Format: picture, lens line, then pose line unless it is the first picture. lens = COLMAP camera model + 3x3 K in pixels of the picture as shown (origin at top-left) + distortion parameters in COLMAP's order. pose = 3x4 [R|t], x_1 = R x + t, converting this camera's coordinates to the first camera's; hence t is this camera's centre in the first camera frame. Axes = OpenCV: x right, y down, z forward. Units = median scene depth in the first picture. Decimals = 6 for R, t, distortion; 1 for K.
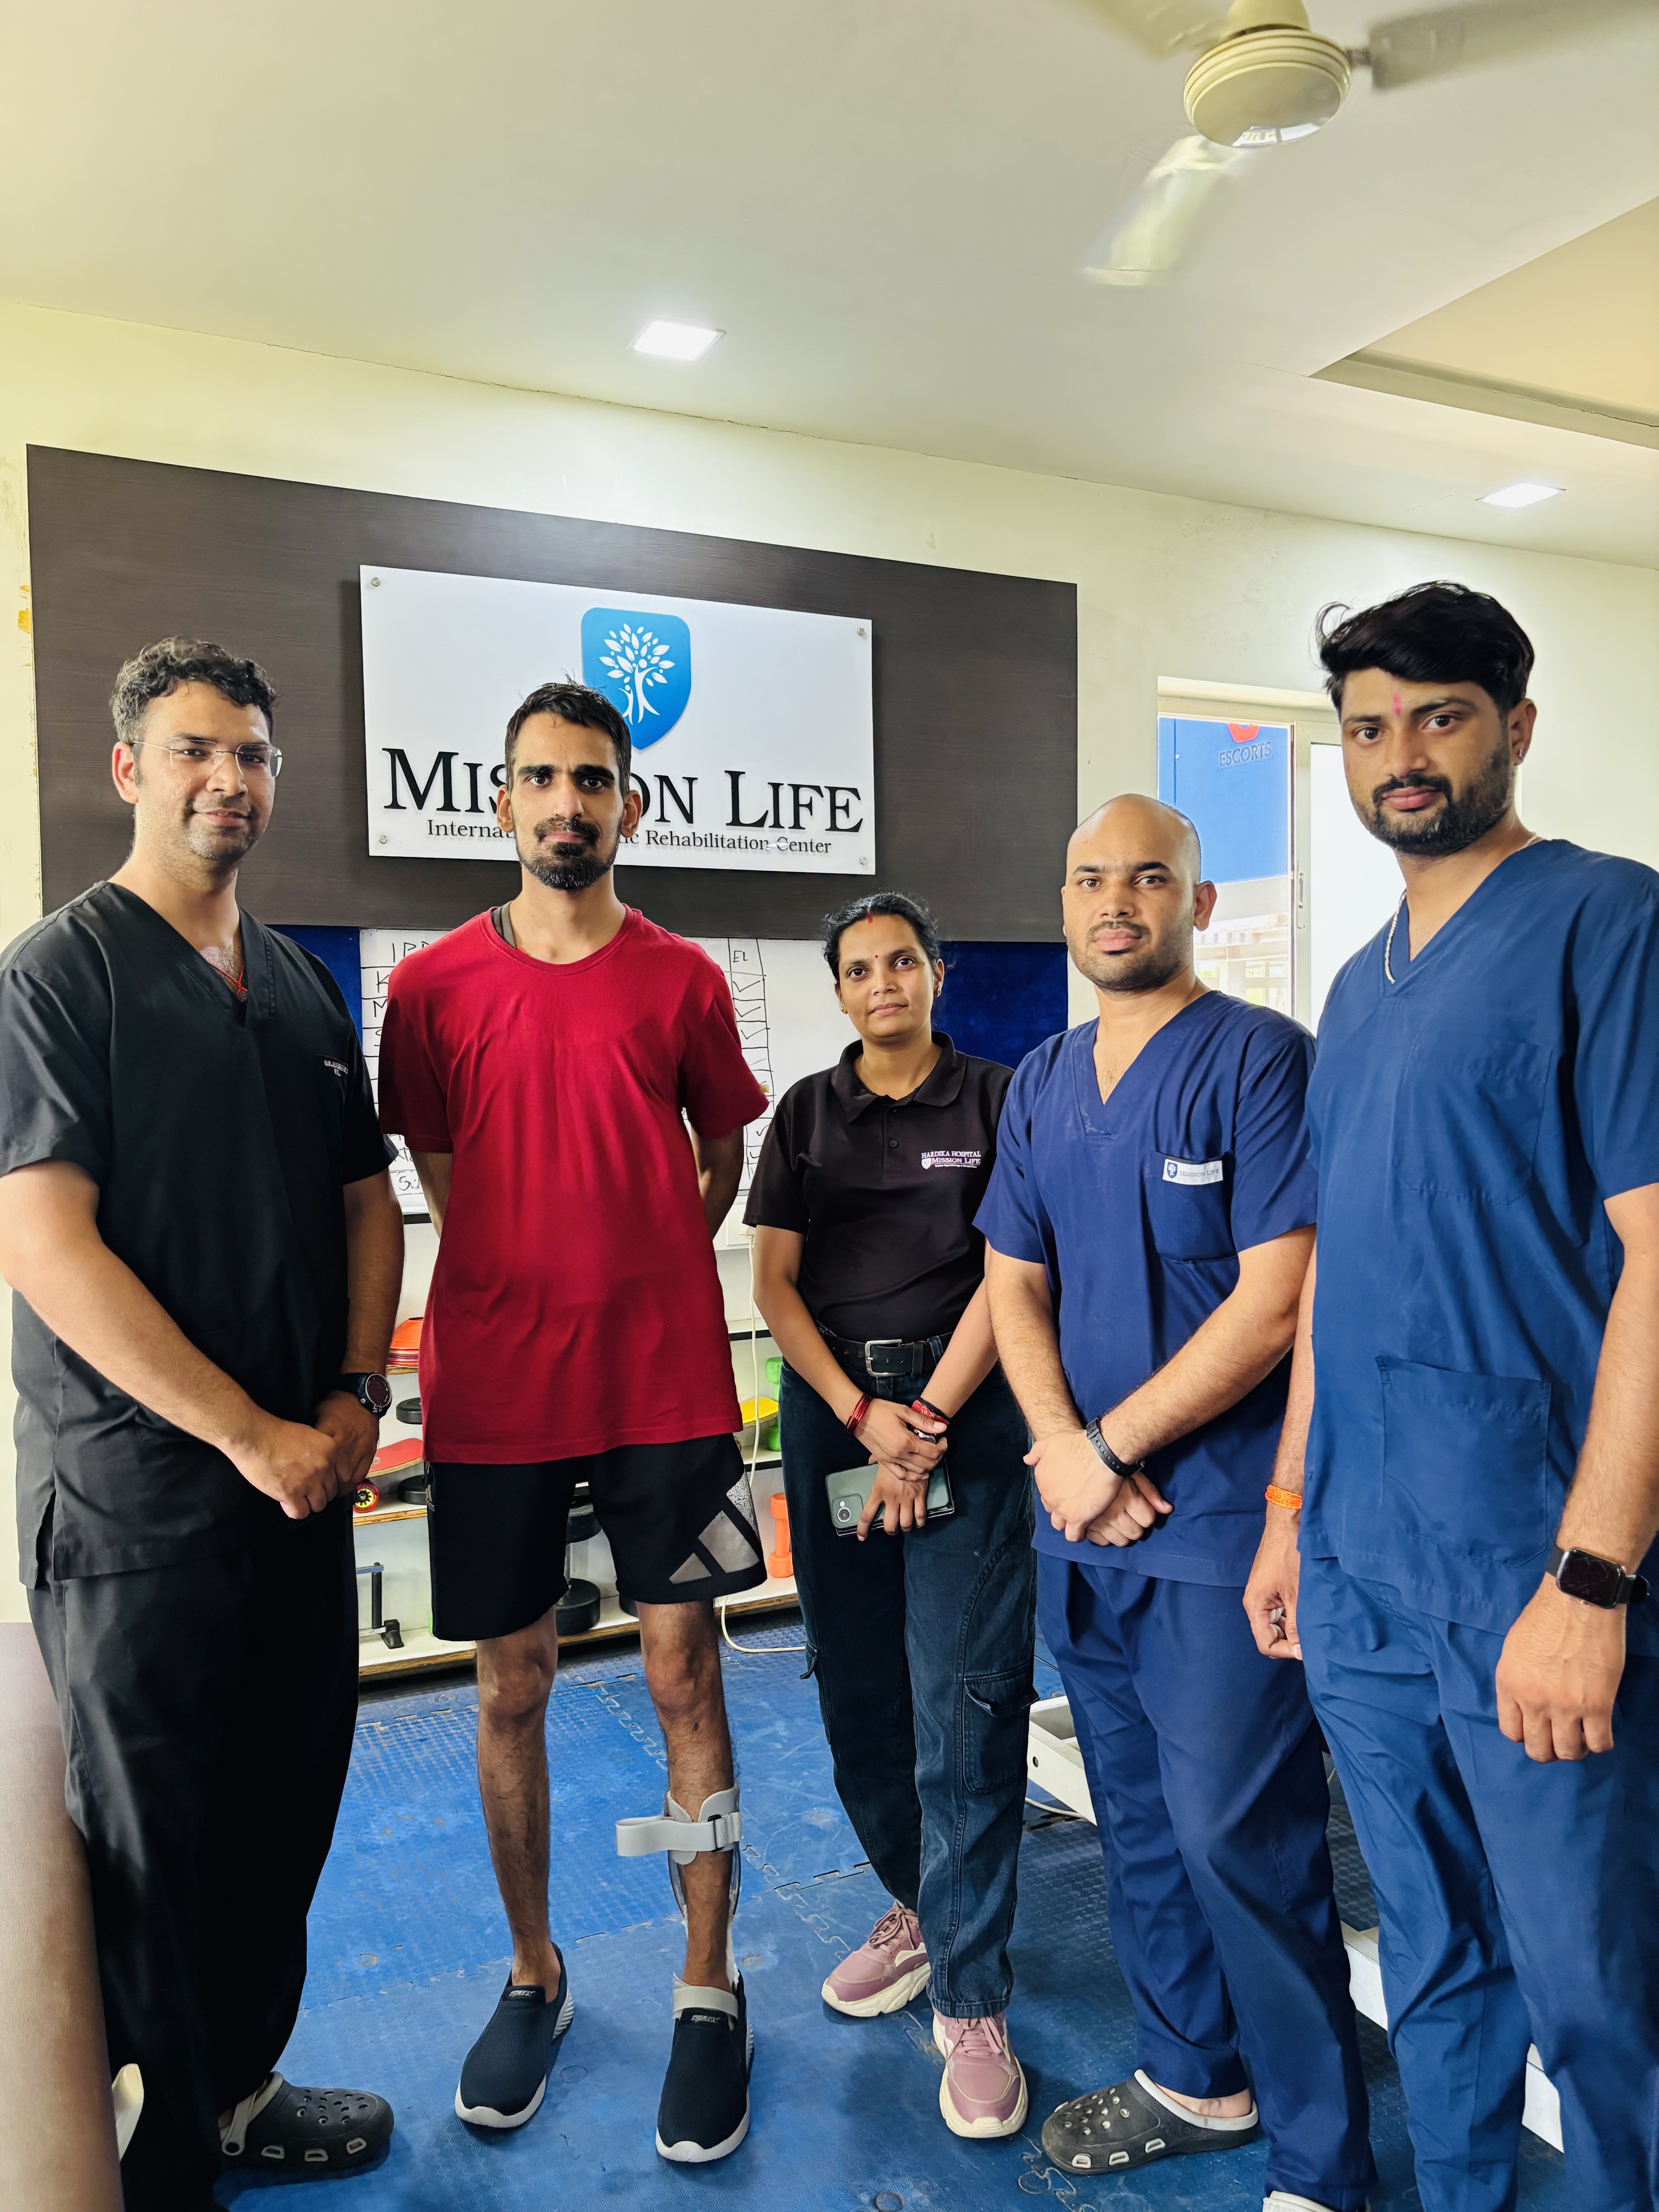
lens RADIAL K [[1681.4, 0, 829.5], [0, 1681.4, 1106.0], [0, 0, 1]] dist [0.005359, 0.009011]
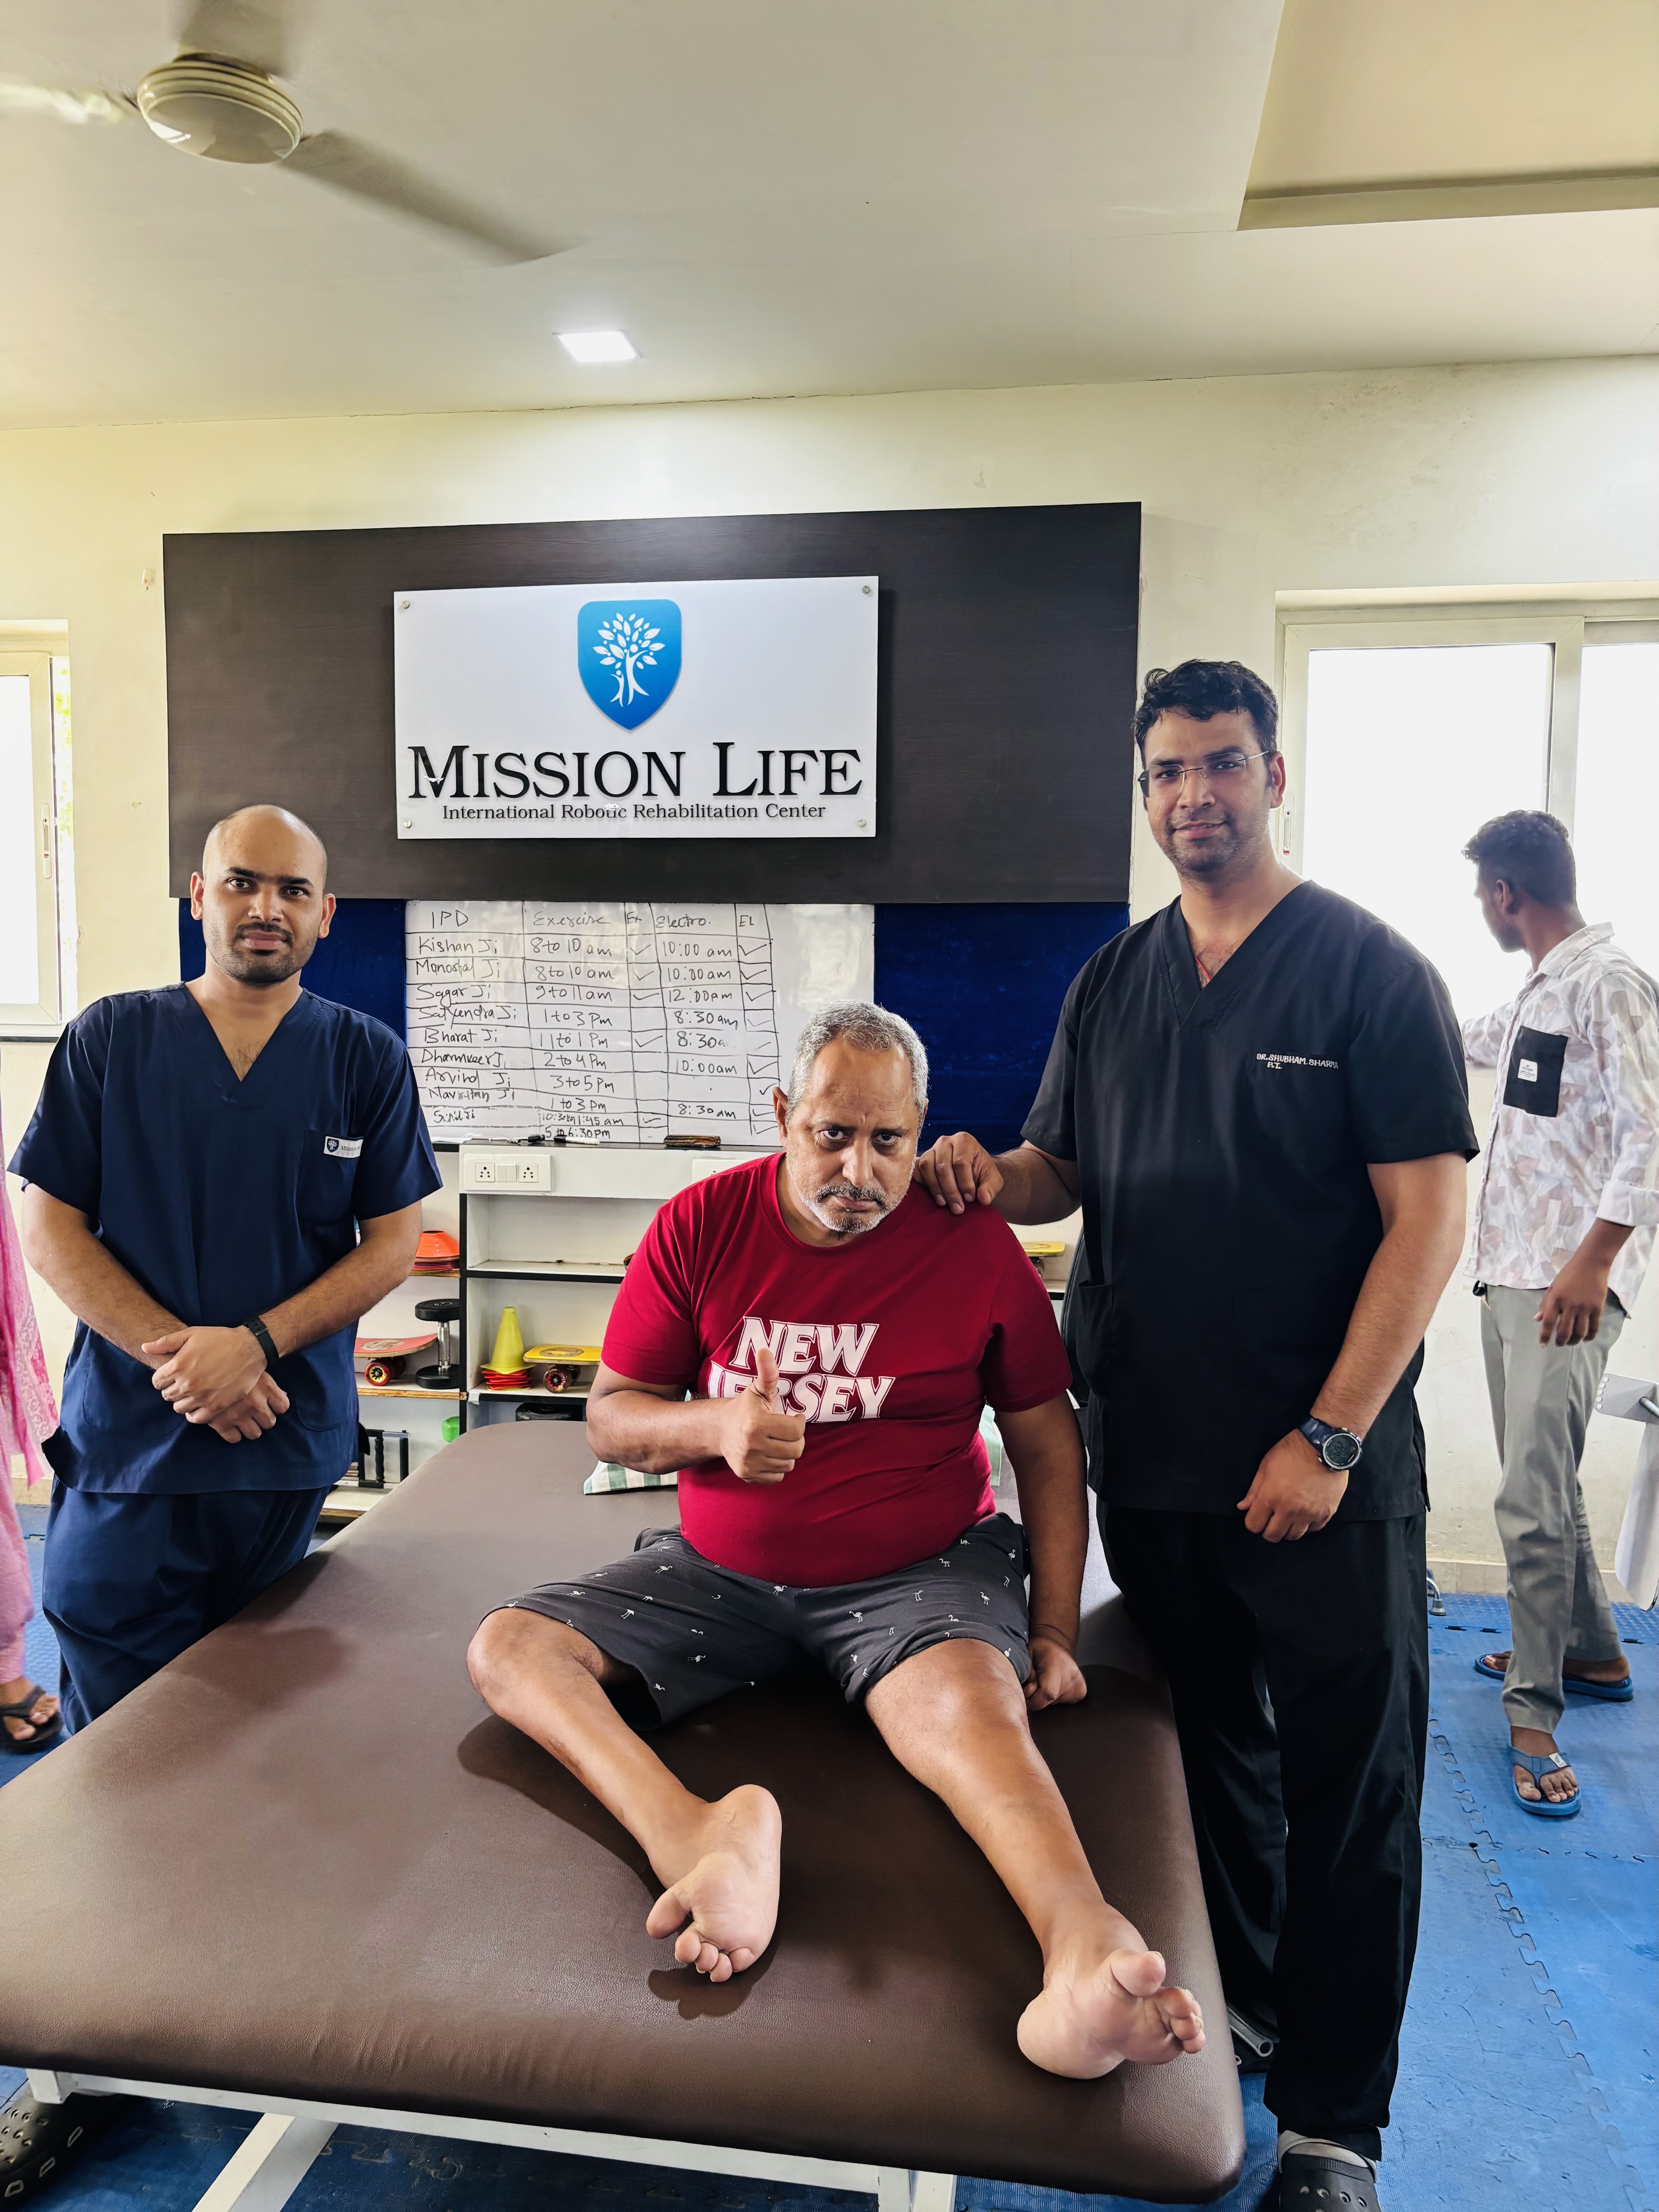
lens RADIAL K [[1681.4, 0, 829.5], [0, 1681.4, 1106.0], [0, 0, 1]] dist [0.005359, 0.009011]
pose [[0.818979, 0.060343, -0.570642, 0.614933], [-0.039223, 0.998016, 0.049243, -0.029190], [0.572482, -0.017947, 0.819721, 0.184593]]
